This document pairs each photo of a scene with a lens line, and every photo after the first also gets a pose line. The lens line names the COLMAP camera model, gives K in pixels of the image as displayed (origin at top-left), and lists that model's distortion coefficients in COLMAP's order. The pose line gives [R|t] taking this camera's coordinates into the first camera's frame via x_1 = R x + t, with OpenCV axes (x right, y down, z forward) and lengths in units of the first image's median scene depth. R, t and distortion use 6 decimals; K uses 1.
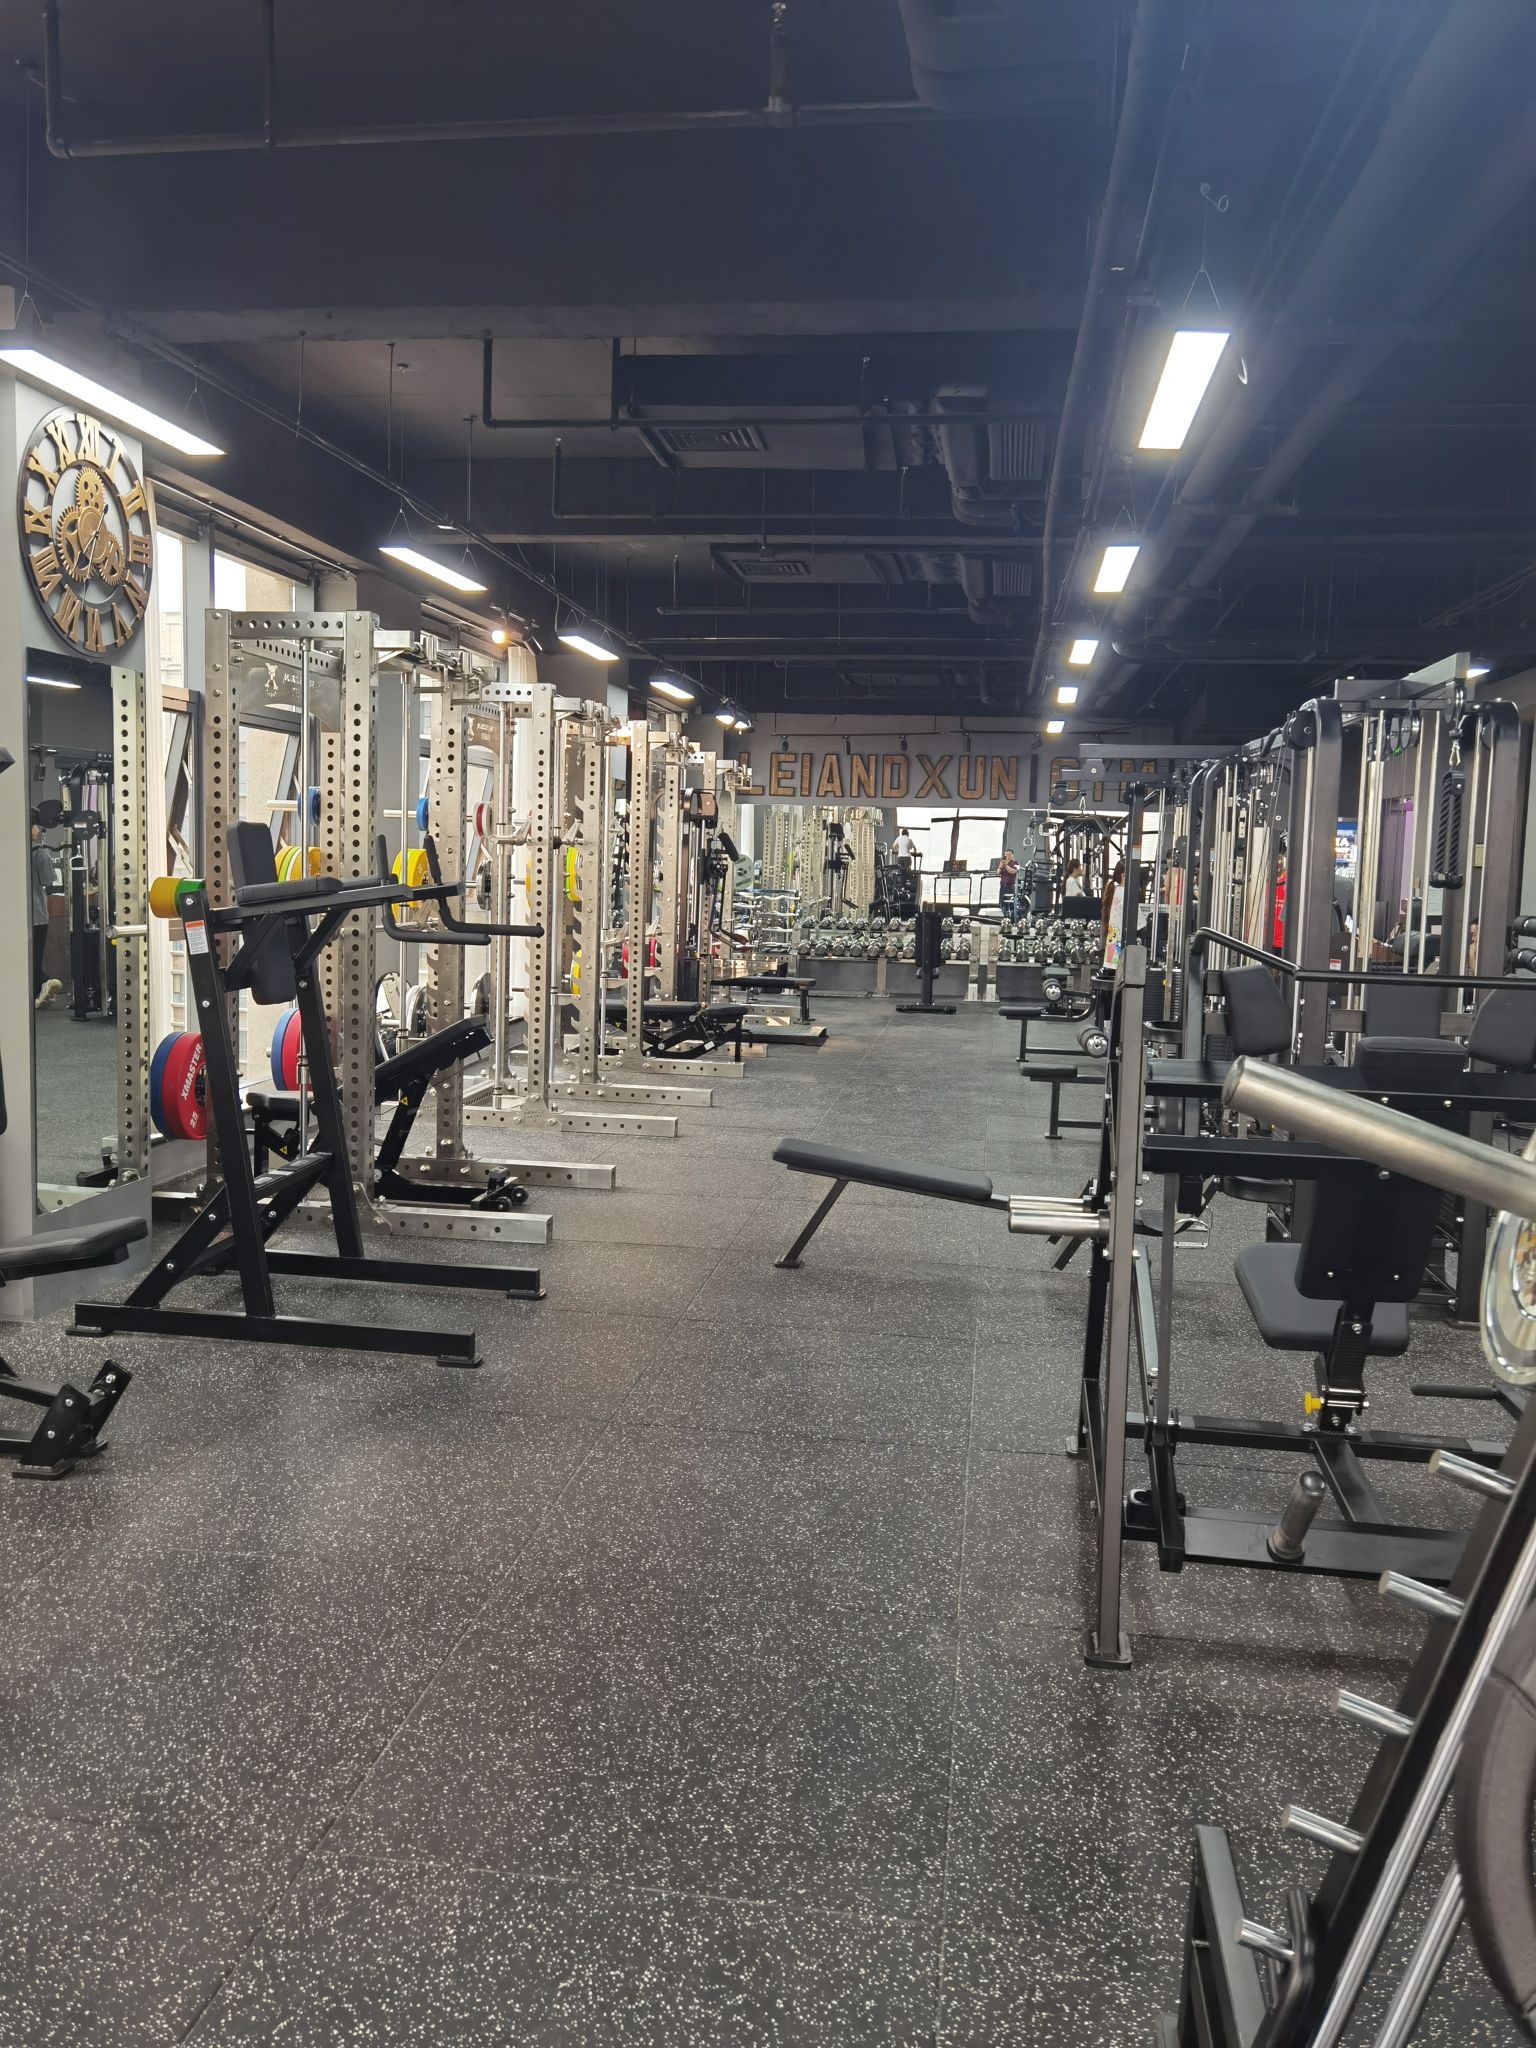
lens RADIAL K [[1720.6, 0, 734.2], [0, 1720.6, 1020.8], [0, 0, 1]] dist [-0.002534, 0.118270]
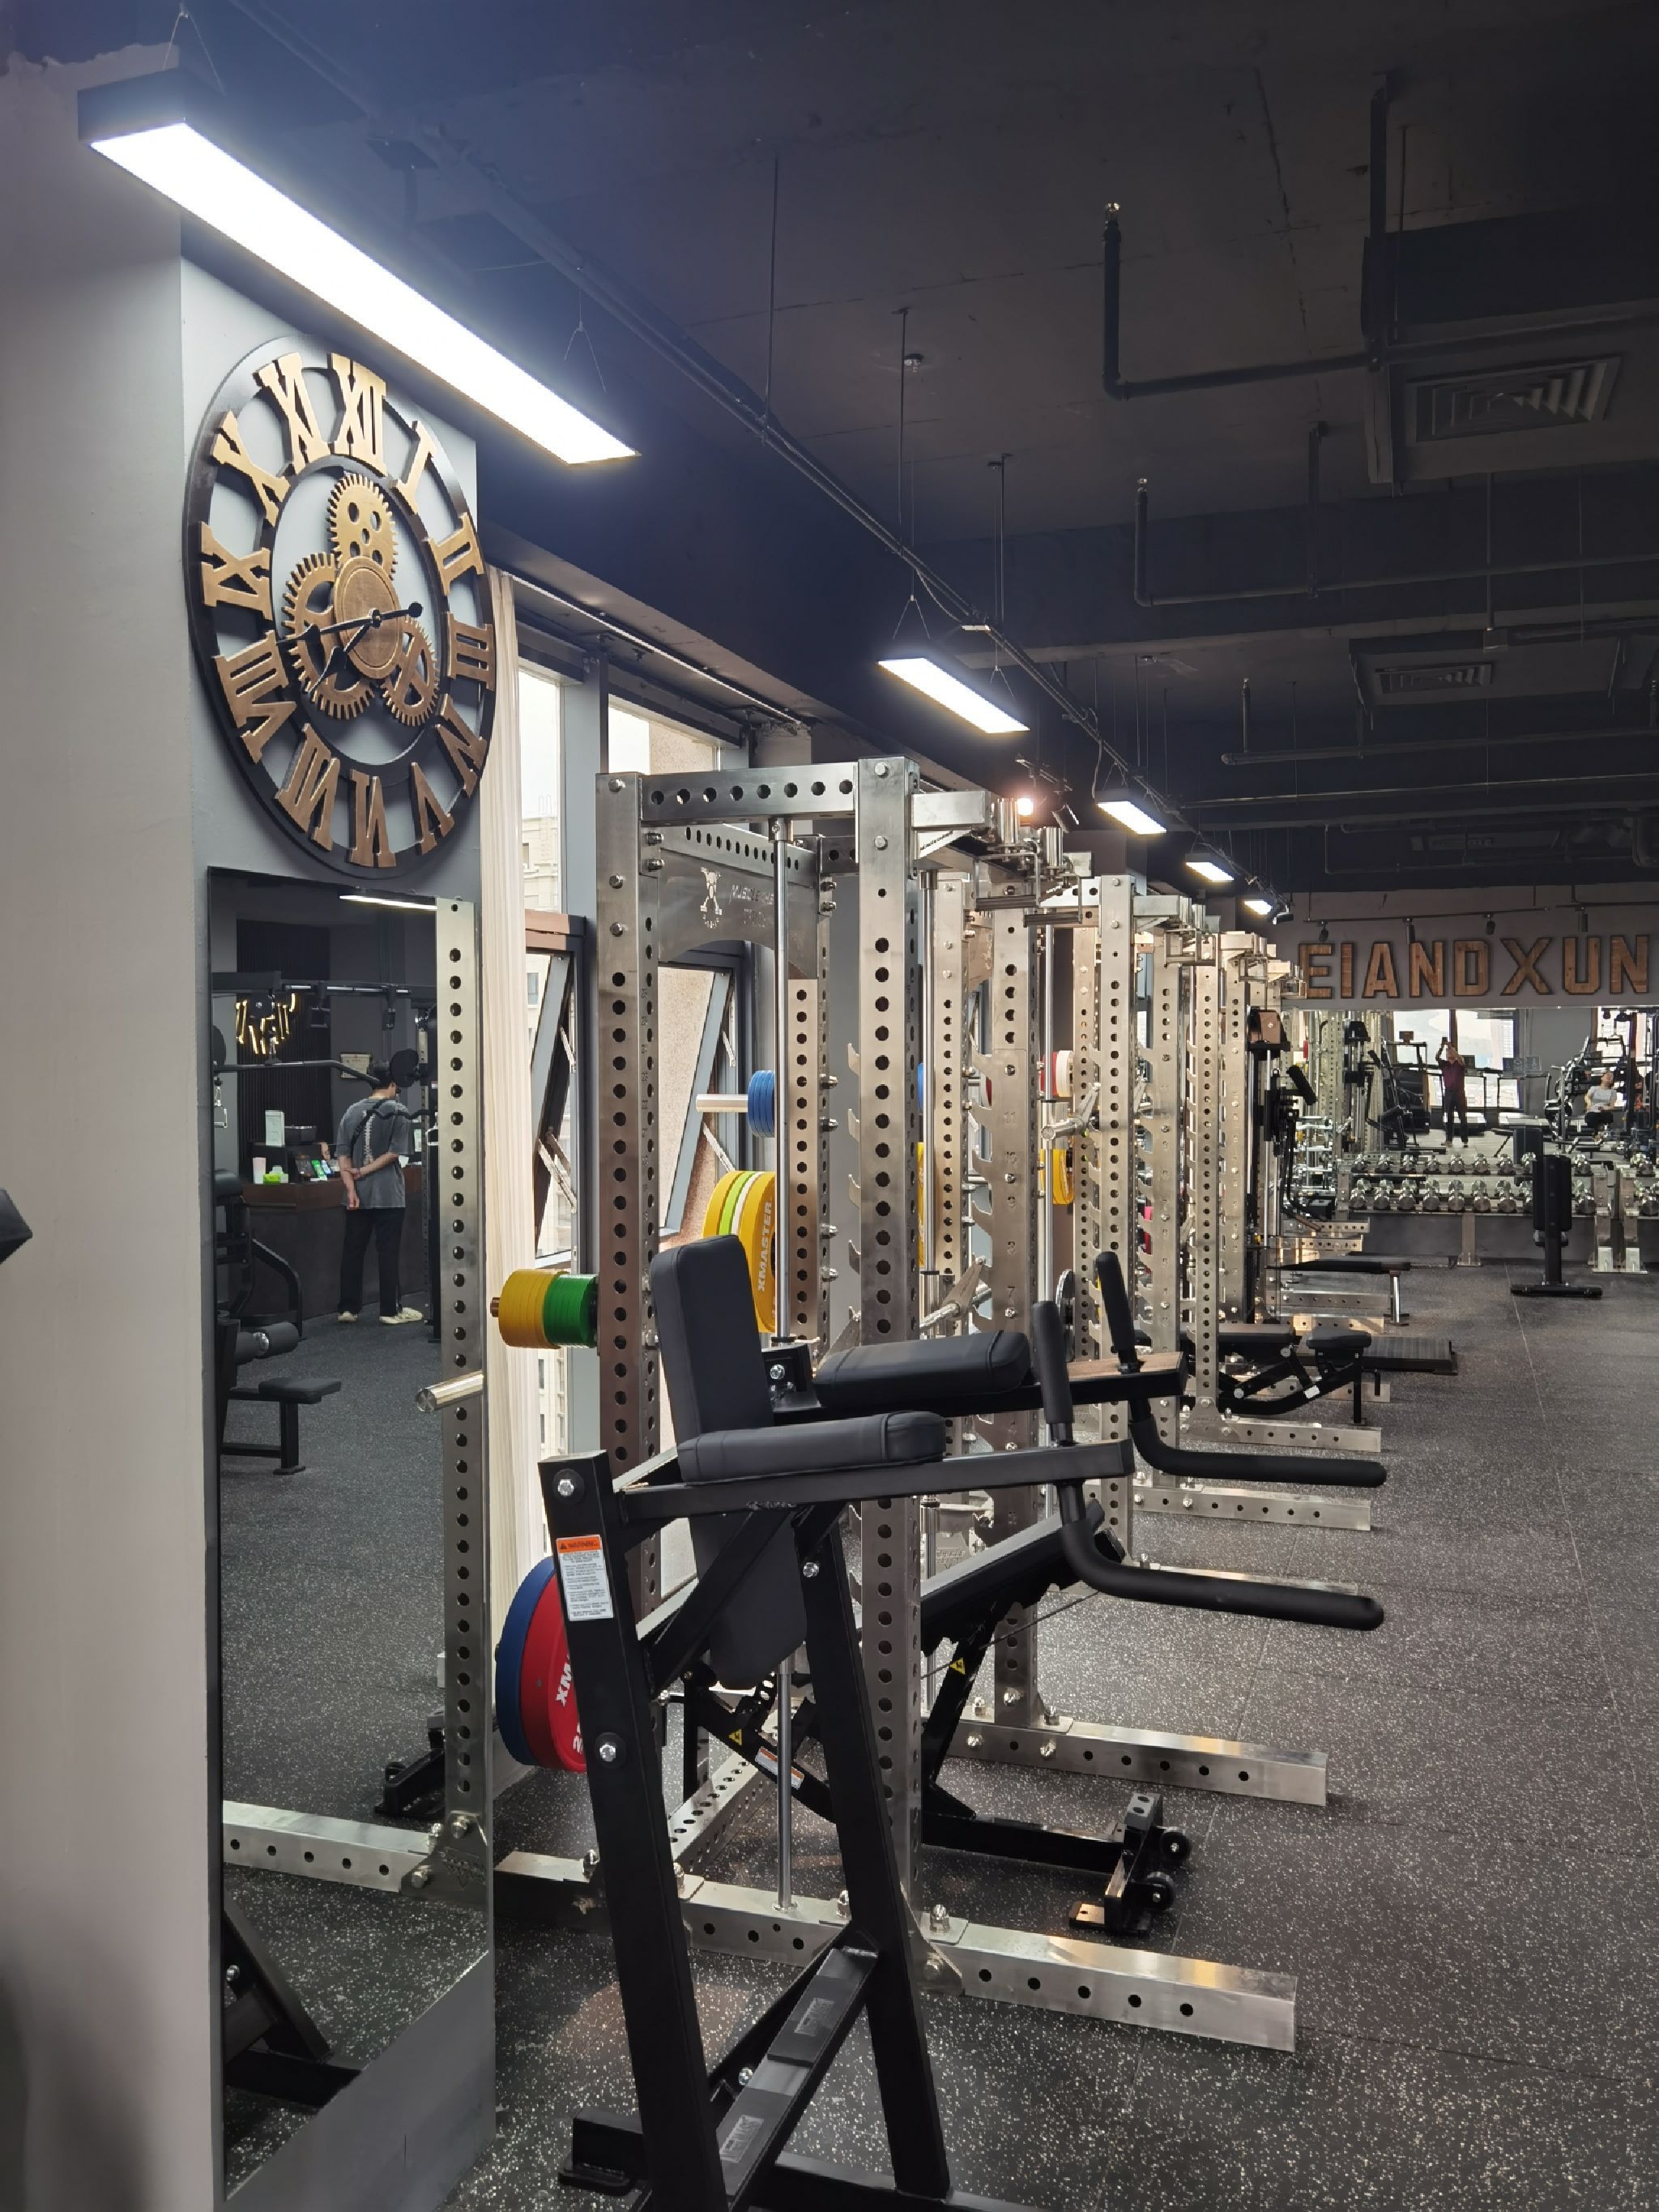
lens RADIAL K [[1858.1, 0, 793.0], [0, 1858.1, 1102.5], [0, 0, 1]] dist [-0.002534, 0.118270]
pose [[0.981953, -0.025198, -0.187441, -0.138927], [0.012758, 0.997652, -0.067284, -0.095916], [0.188697, 0.063678, 0.979969, 0.444913]]
